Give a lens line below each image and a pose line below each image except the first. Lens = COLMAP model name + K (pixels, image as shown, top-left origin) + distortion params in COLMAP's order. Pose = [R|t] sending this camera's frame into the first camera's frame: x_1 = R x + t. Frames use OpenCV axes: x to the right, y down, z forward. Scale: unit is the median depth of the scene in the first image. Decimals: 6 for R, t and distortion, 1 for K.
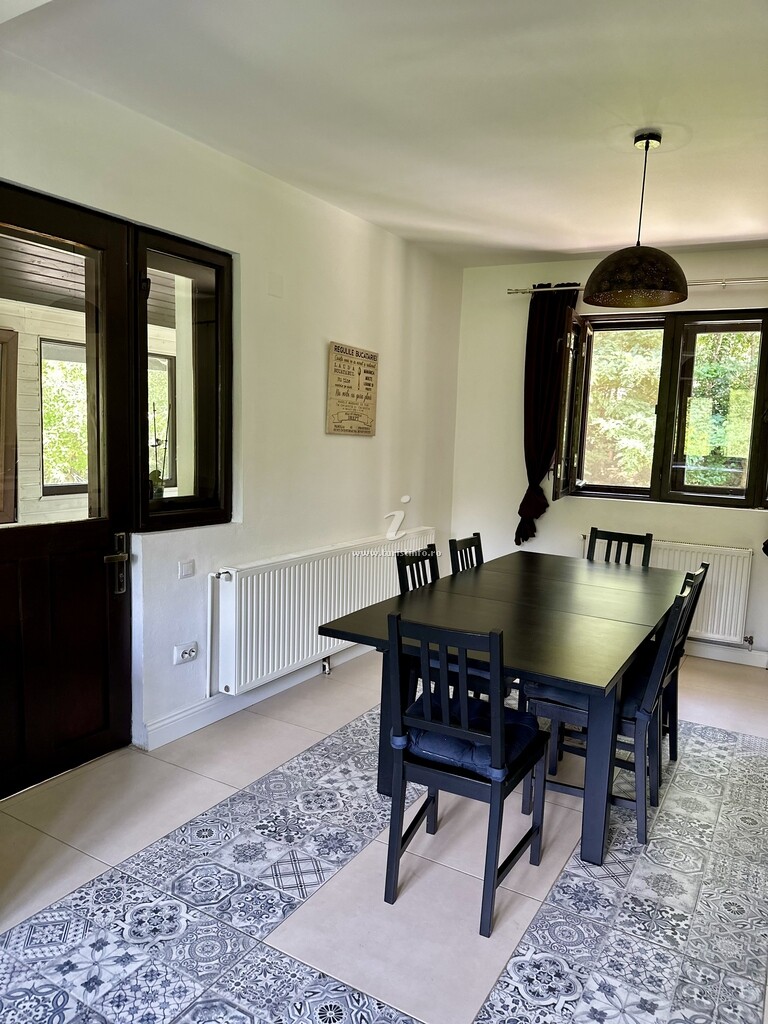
lens RADIAL K [[719.3, 0, 383.0], [0, 719.3, 511.3], [0, 0, 1]] dist [0.005514, -0.038257]
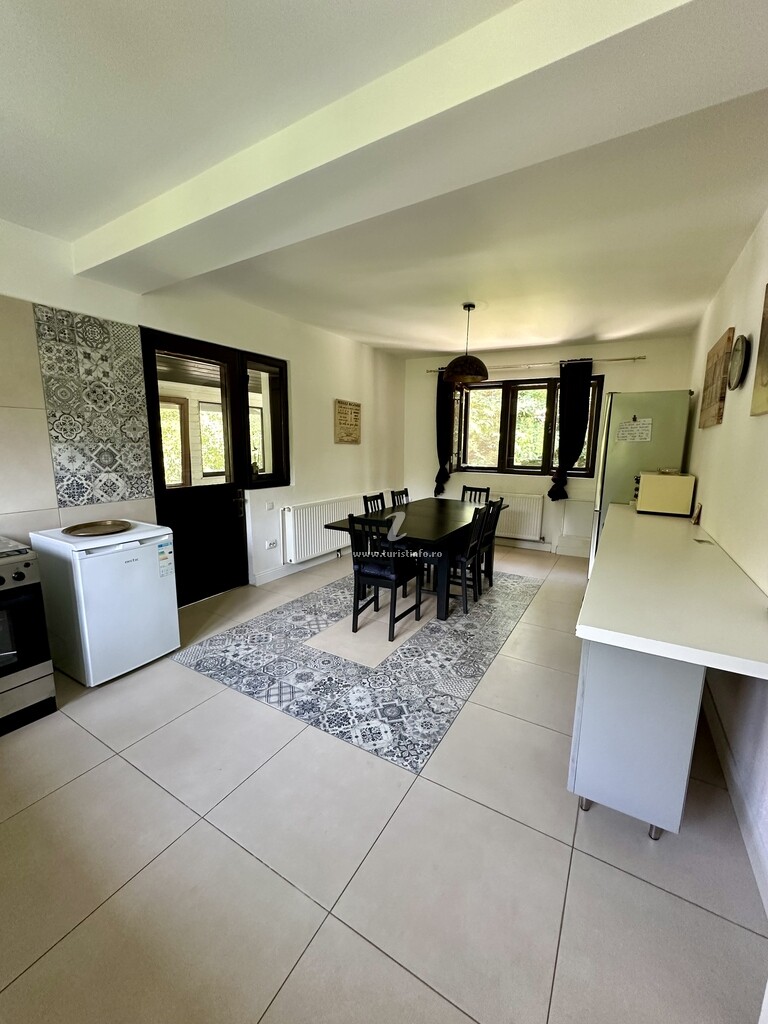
lens RADIAL K [[411.0, 0, 391.0], [0, 411.0, 510.8], [0, 0, 1]] dist [-0.045543, 0.000013]
pose [[0.999729, -0.022871, 0.004329, 0.090719], [0.022617, 0.998402, 0.051787, 0.037353], [-0.005506, -0.051675, 0.998649, -0.251643]]
